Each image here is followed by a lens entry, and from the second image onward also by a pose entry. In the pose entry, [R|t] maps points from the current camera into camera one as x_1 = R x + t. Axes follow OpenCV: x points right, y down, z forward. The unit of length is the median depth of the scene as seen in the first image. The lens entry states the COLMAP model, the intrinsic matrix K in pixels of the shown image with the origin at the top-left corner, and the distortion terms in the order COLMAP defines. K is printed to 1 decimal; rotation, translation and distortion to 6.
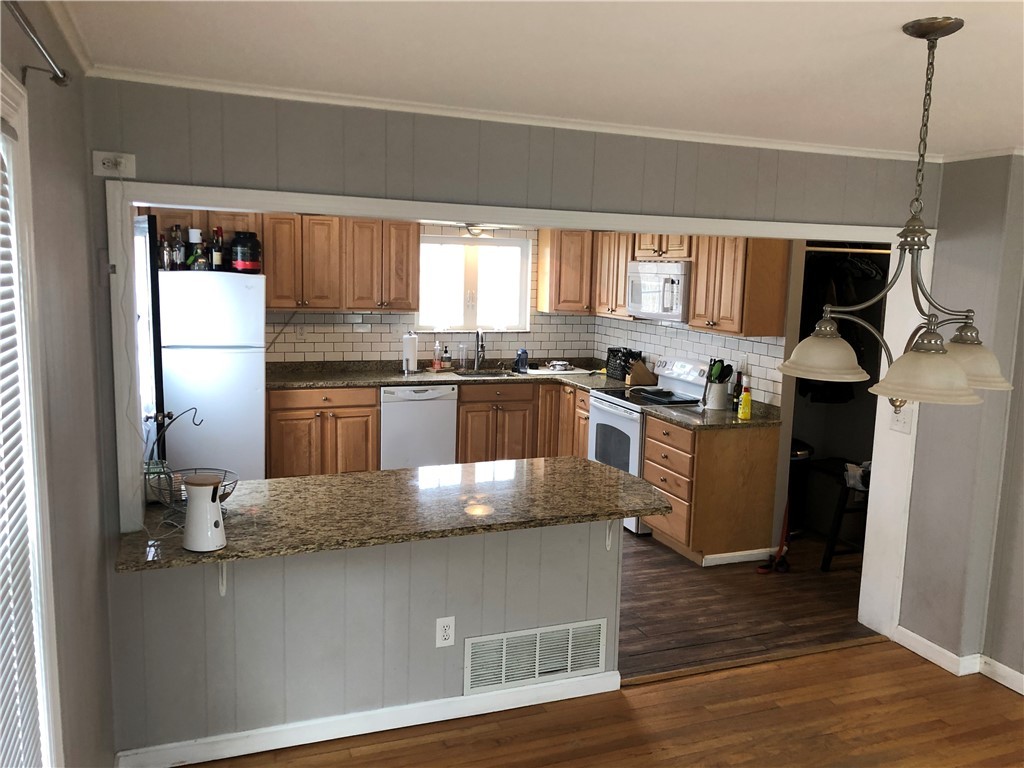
lens RADIAL K [[832.2, 0, 512.7], [0, 832.2, 380.4], [0, 0, 1]] dist [0.008261, -0.002348]
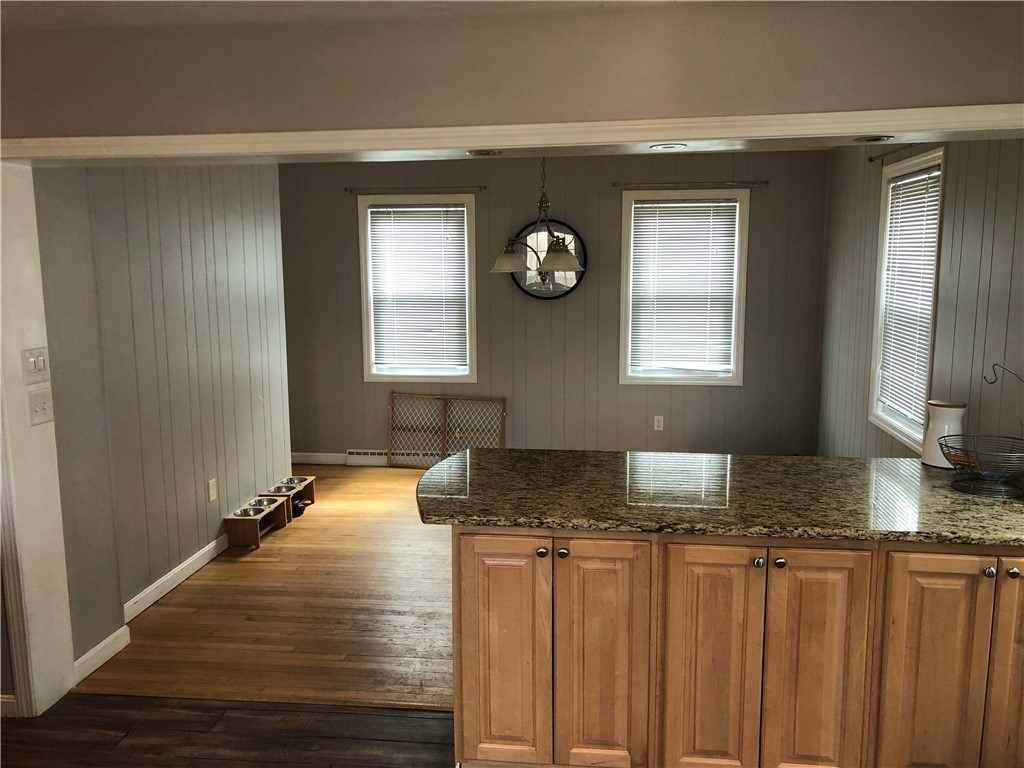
lens RADIAL K [[832.2, 0, 512.7], [0, 832.2, 380.4], [0, 0, 1]] dist [0.008261, -0.002348]
pose [[-0.877982, -0.088504, 0.470441, -0.165731], [0.051296, 0.959706, 0.276283, -0.105652], [-0.475938, 0.266703, -0.838065, 0.945601]]
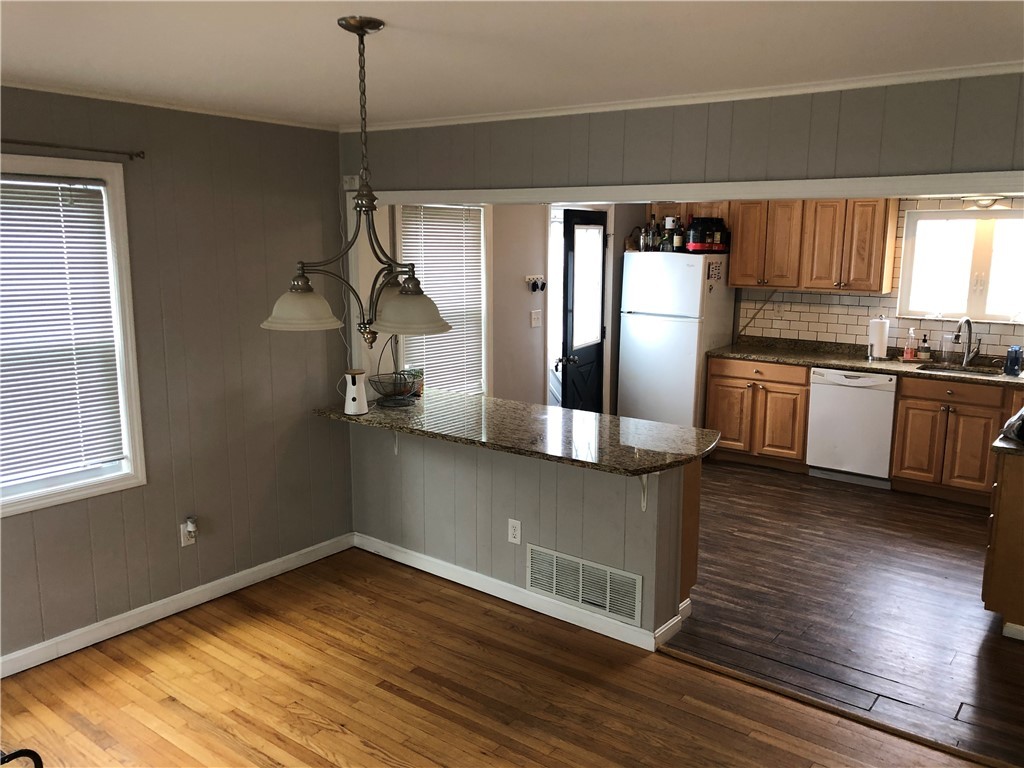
lens RADIAL K [[841.4, 0, 519.6], [0, 841.4, 377.6], [0, 0, 1]] dist [0.040104, -0.001882]
pose [[0.507870, 0.118273, -0.853276, 0.531082], [-0.114015, 0.991044, 0.069508, -0.010232], [0.853855, 0.061986, 0.516806, 0.179399]]
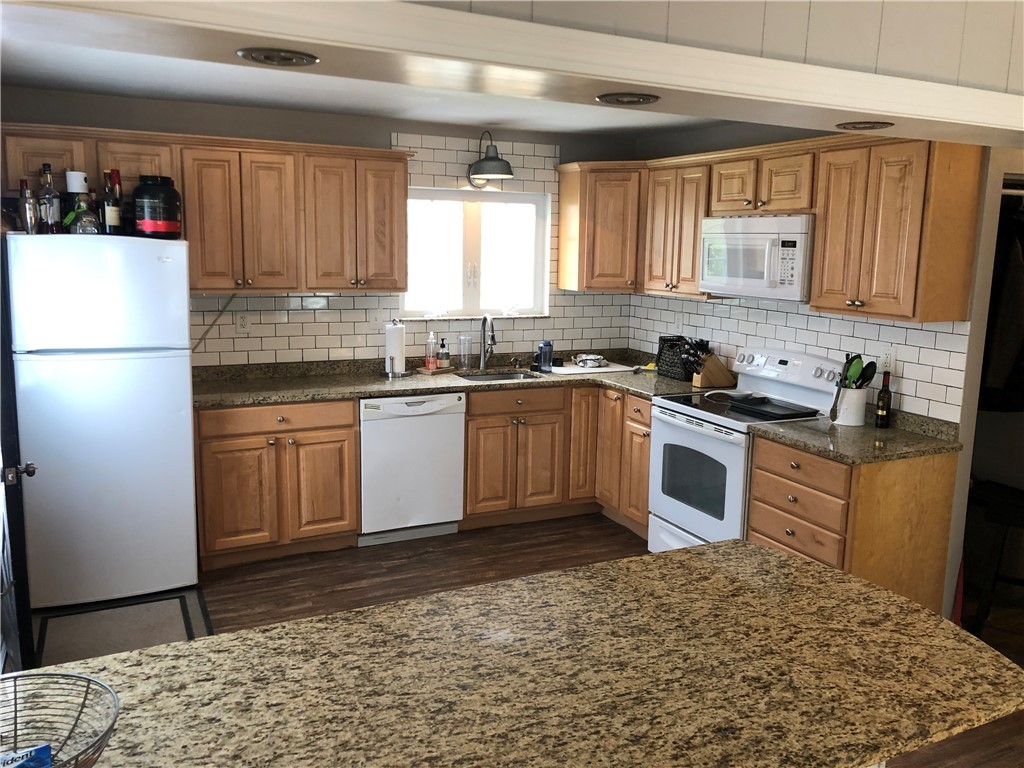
lens RADIAL K [[832.2, 0, 512.7], [0, 832.2, 380.4], [0, 0, 1]] dist [0.008261, -0.002348]
pose [[0.997234, -0.021719, 0.071080, -0.079160], [0.019844, 0.999439, 0.026974, -0.024803], [-0.071626, -0.025488, 0.997106, 0.285133]]
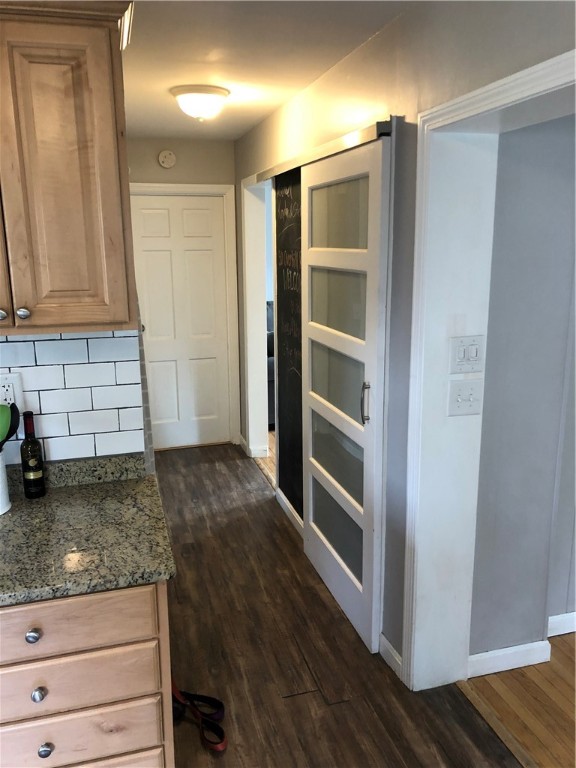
lens RADIAL K [[631.1, 0, 288.0], [0, 631.1, 384.0], [0, 0, 1]] dist [0.040104, -0.001882]
pose [[0.088269, -0.240137, 0.966718, -0.038087], [0.154748, 0.962029, 0.224842, -0.070818], [-0.984003, 0.129751, 0.122078, 0.716202]]
